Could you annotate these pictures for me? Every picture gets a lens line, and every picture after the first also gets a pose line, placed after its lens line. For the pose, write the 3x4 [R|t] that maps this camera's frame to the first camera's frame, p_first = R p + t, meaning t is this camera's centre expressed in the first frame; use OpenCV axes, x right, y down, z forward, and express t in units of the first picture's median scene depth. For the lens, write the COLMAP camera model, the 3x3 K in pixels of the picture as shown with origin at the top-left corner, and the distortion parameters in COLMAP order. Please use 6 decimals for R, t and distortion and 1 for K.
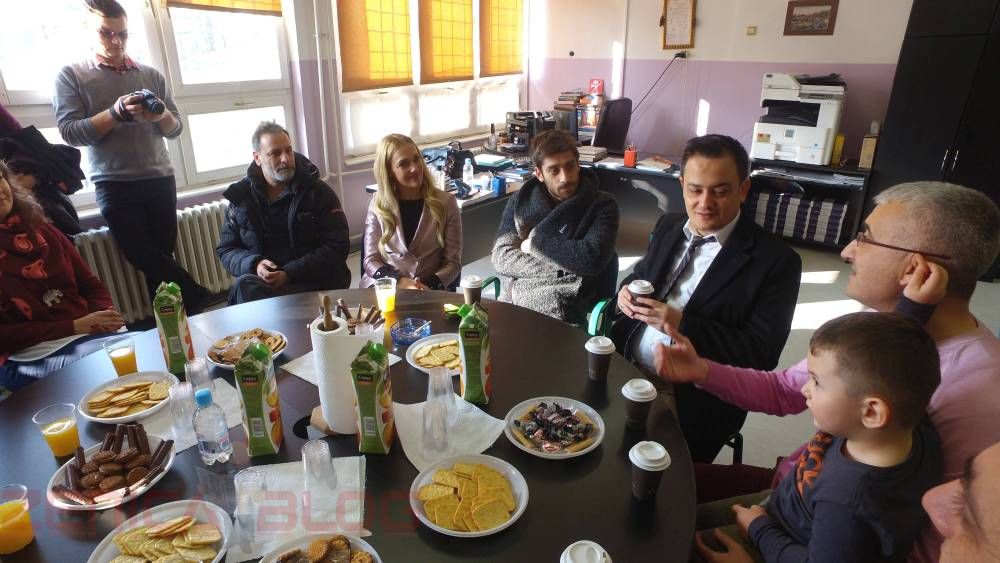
lens RADIAL K [[600.8, 0, 484.1], [0, 600.8, 279.6], [0, 0, 1]] dist [-0.088376, 0.063724]
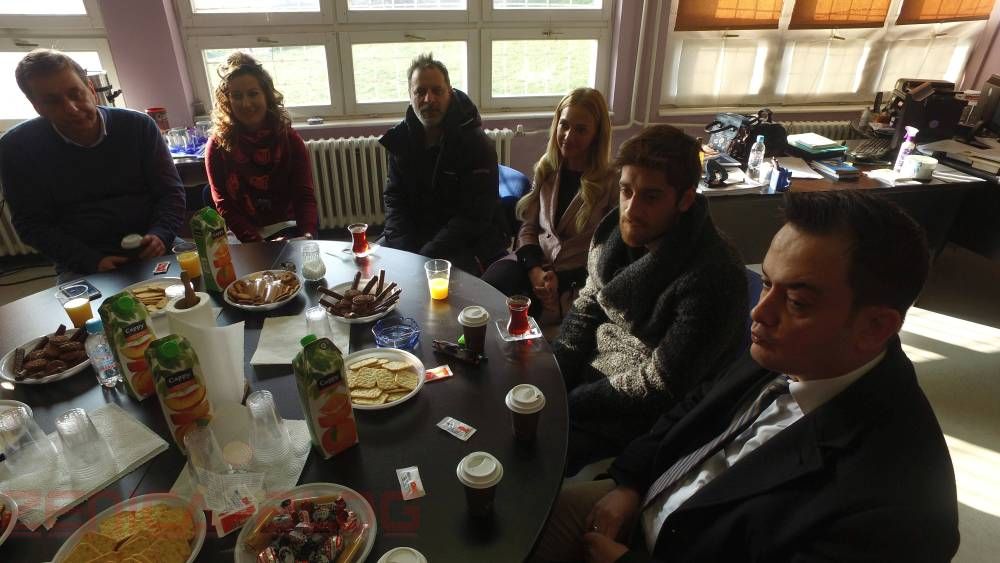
lens RADIAL K [[584.9, 0, 497.1], [0, 584.9, 285.3], [0, 0, 1]] dist [-0.123070, 0.094564]
pose [[0.735455, 0.331996, -0.590665, 0.181257], [-0.251616, 0.943218, 0.216862, -0.079695], [0.629123, -0.010872, 0.777230, 0.190224]]
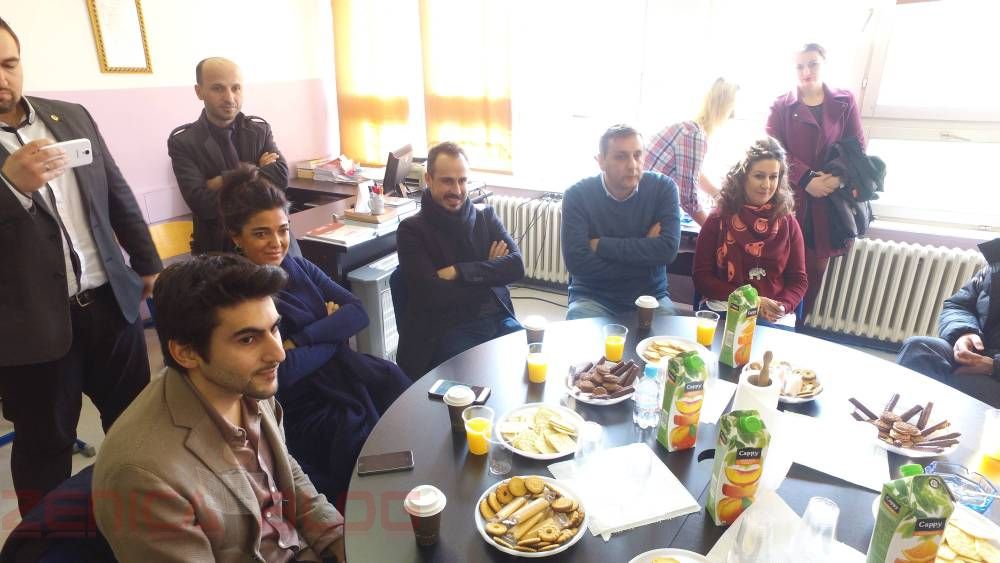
lens RADIAL K [[584.9, 0, 497.1], [0, 584.9, 285.3], [0, 0, 1]] dist [-0.123070, 0.094564]
pose [[0.121321, 0.362843, -0.923919, 0.141514], [-0.351204, 0.886277, 0.301943, -0.057436], [0.928406, 0.287852, 0.234956, 0.118441]]
